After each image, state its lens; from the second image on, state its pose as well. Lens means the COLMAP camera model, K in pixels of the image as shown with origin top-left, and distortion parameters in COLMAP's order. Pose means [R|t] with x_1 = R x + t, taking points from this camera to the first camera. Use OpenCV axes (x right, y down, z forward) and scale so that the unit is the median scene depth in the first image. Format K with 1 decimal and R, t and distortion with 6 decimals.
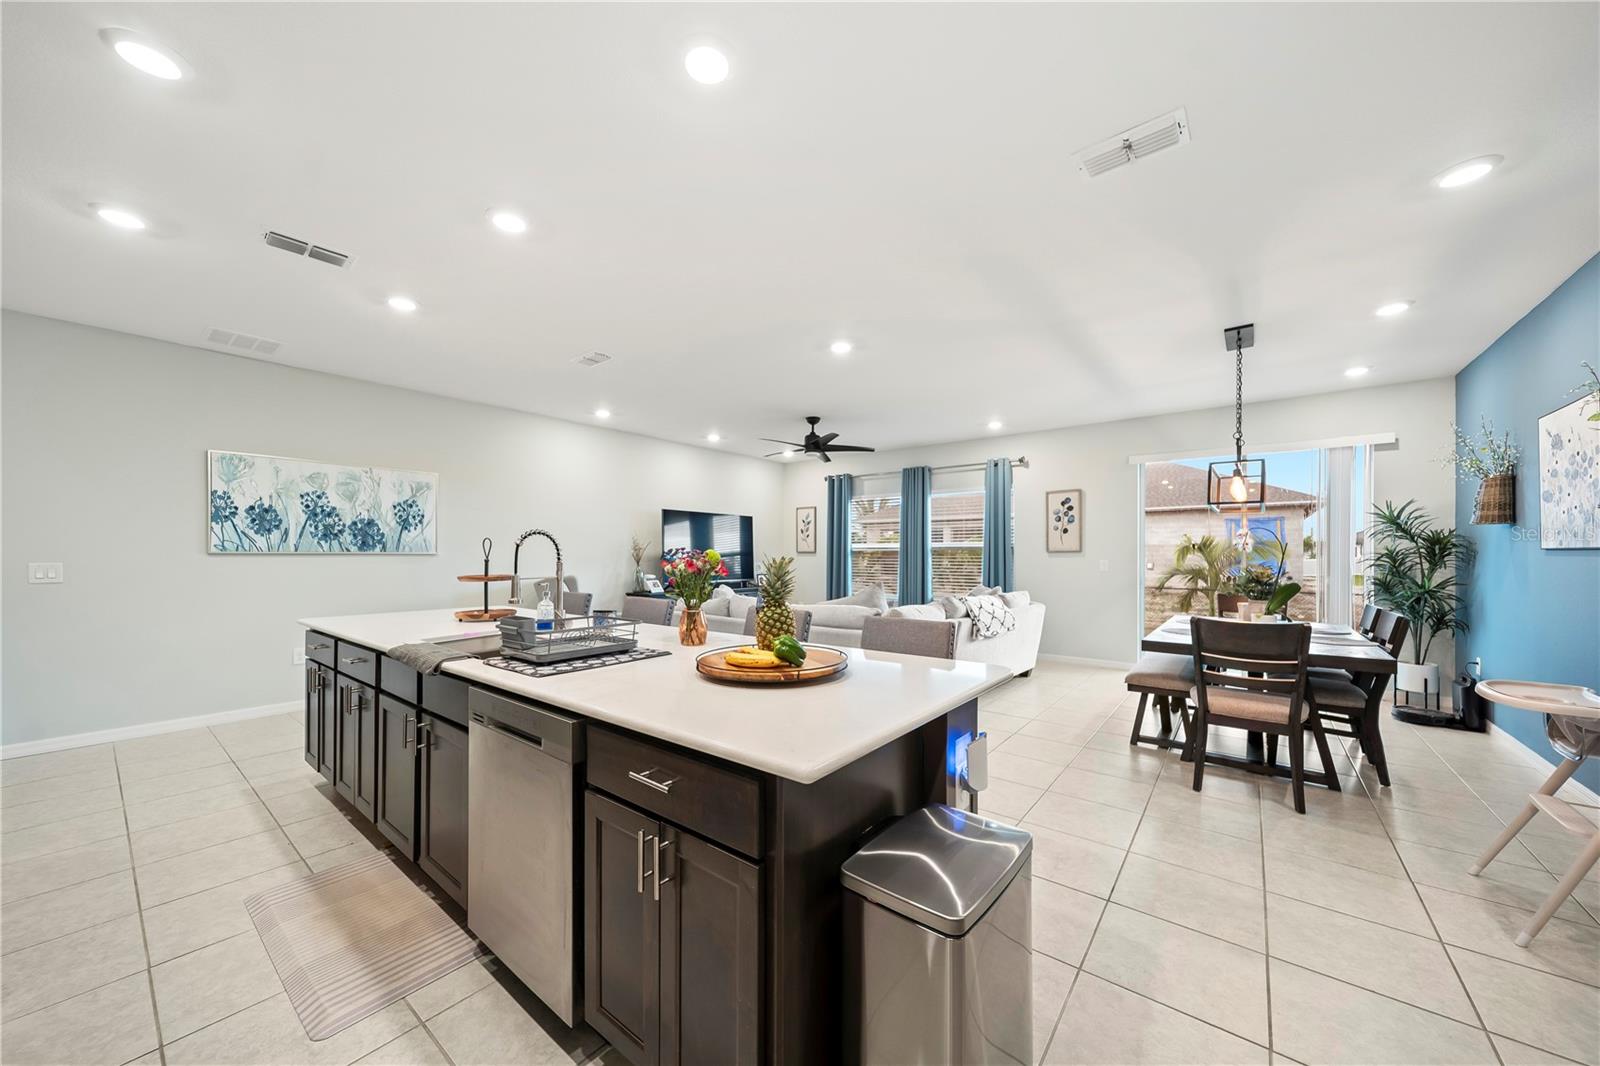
lens RADIAL K [[563.3, 0, 799.1], [0, 563.3, 547.5], [0, 0, 1]] dist [0.001018, -0.000116]
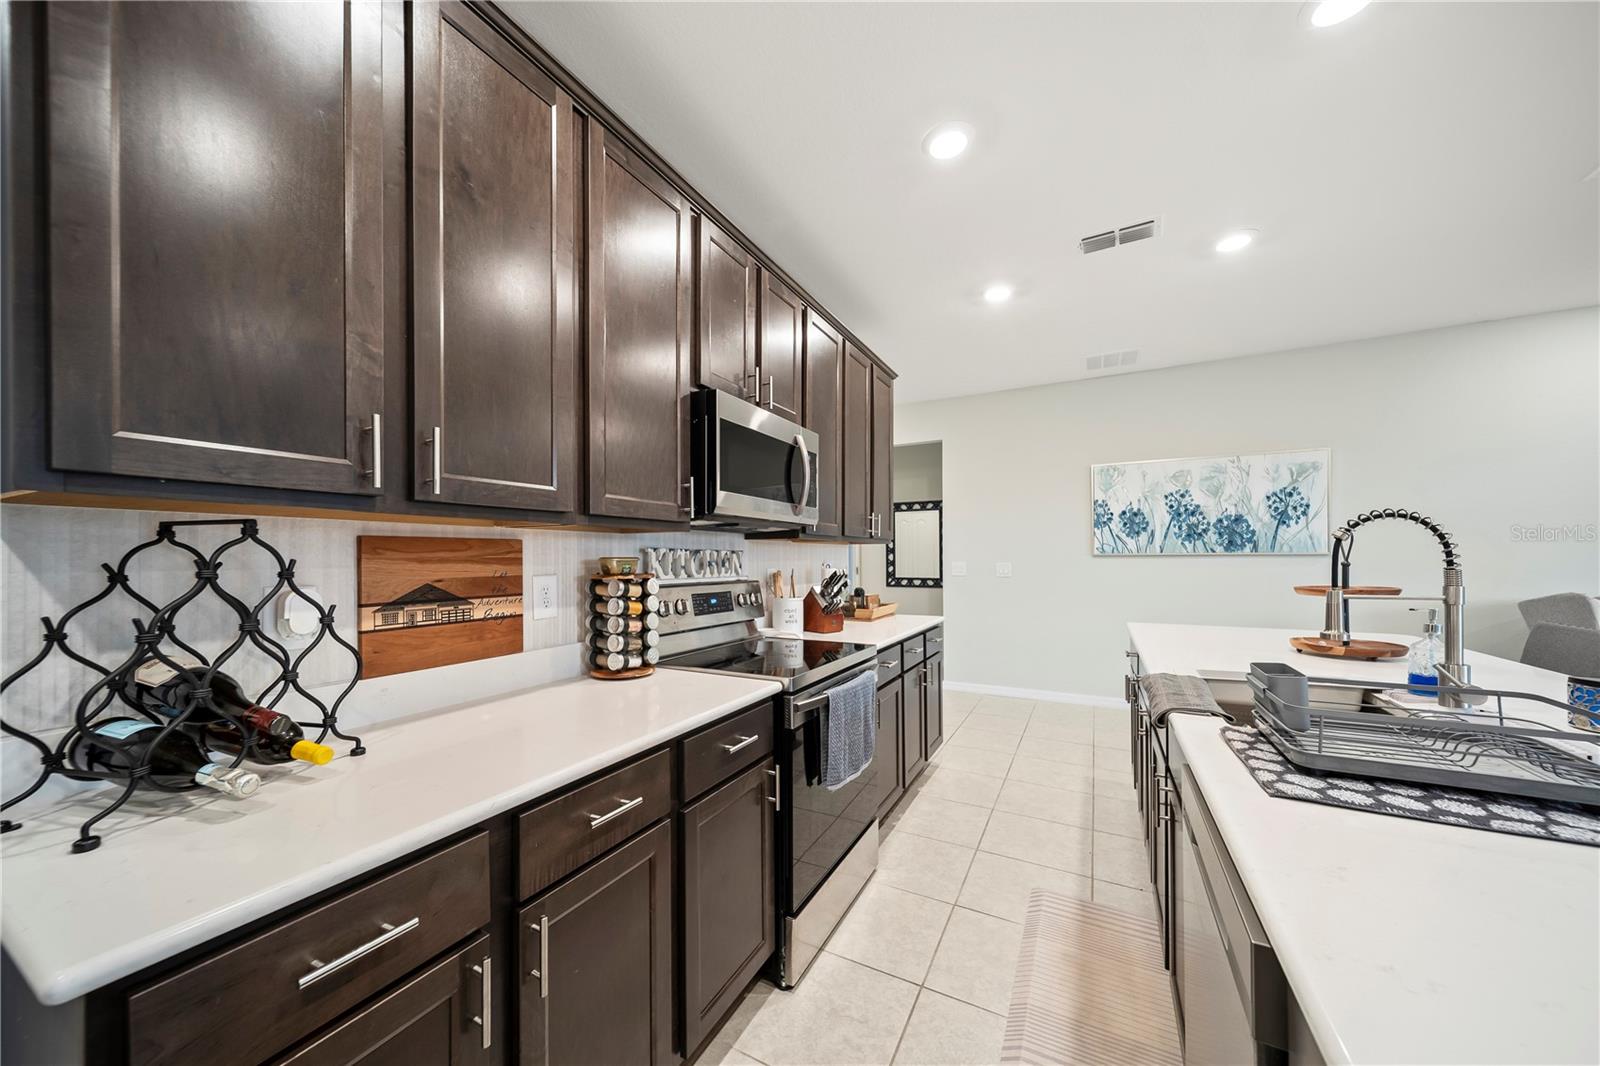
lens RADIAL K [[567.6, 0, 795.0], [0, 567.6, 555.3], [0, 0, 1]] dist [0.012738, -0.000061]
pose [[0.173177, -0.005833, -0.984873, -0.008451], [0.018123, 0.999832, -0.002734, 0.002324], [0.984724, -0.017375, 0.173253, 0.174622]]
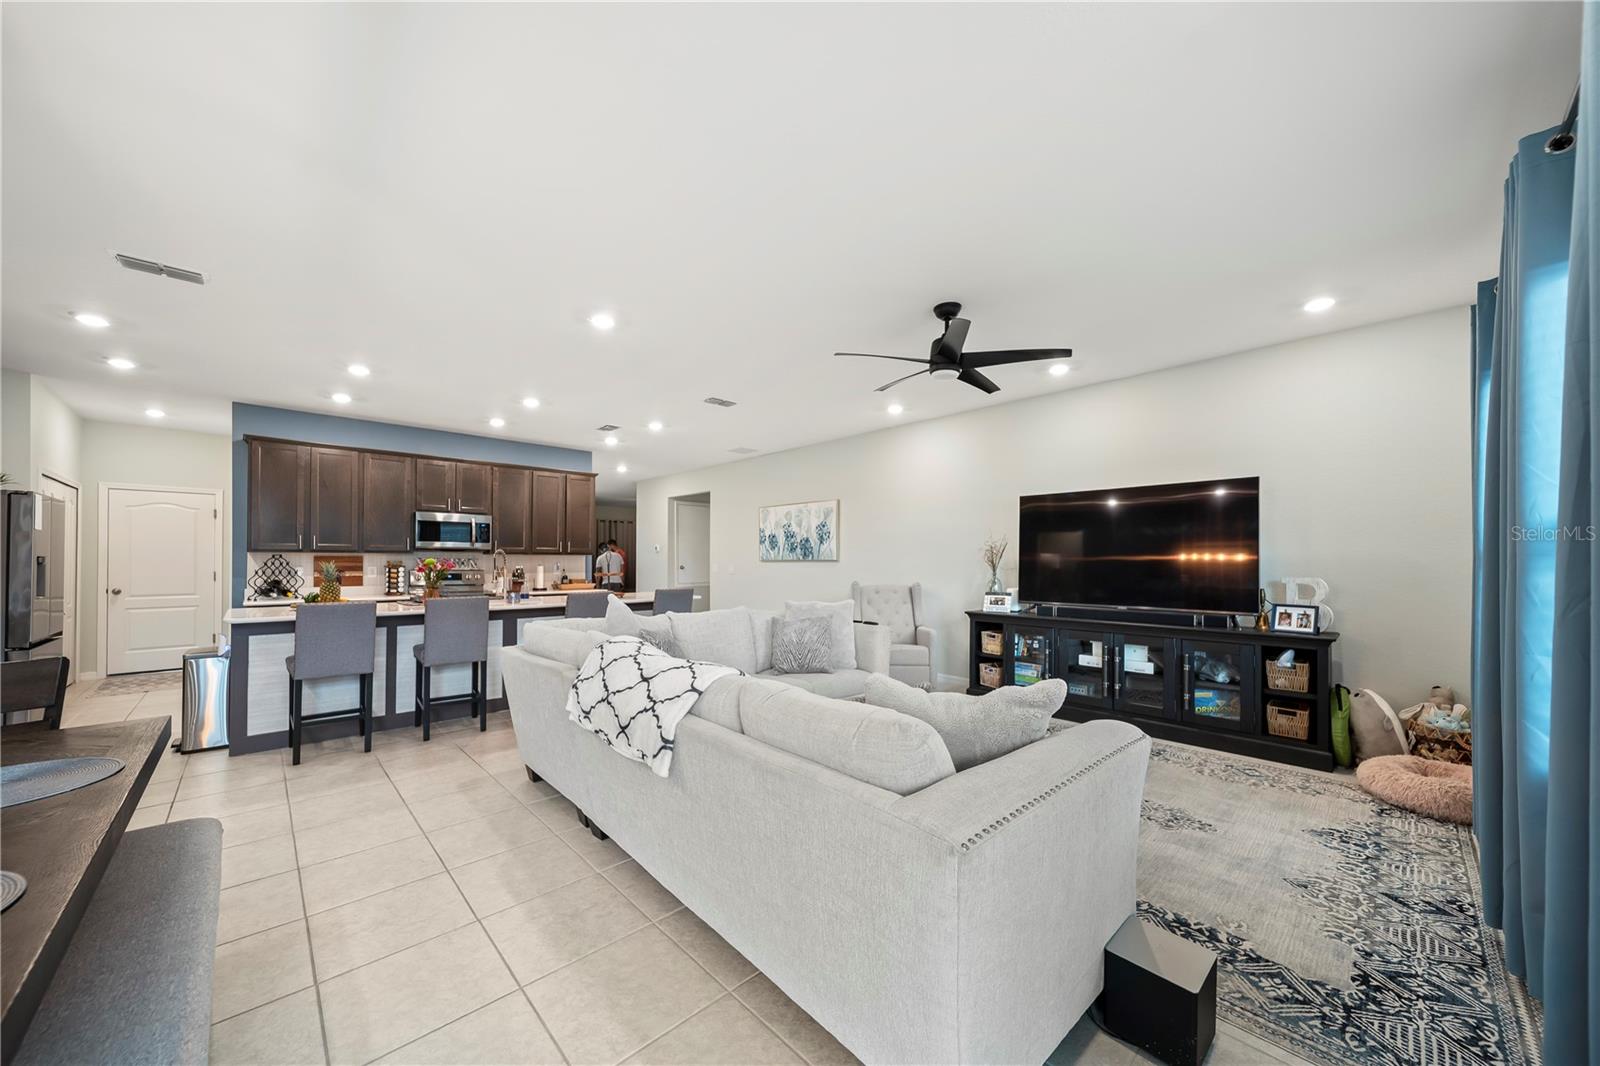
lens RADIAL K [[573.5, 0, 799.1], [0, 573.5, 559.8], [0, 0, 1]] dist [0.000018, -0.000219]
pose [[-0.133391, -0.005599, -0.991048, 0.771247], [0.013471, 0.999881, -0.007462, 0.019750], [0.990972, -0.014345, -0.133300, 1.209512]]
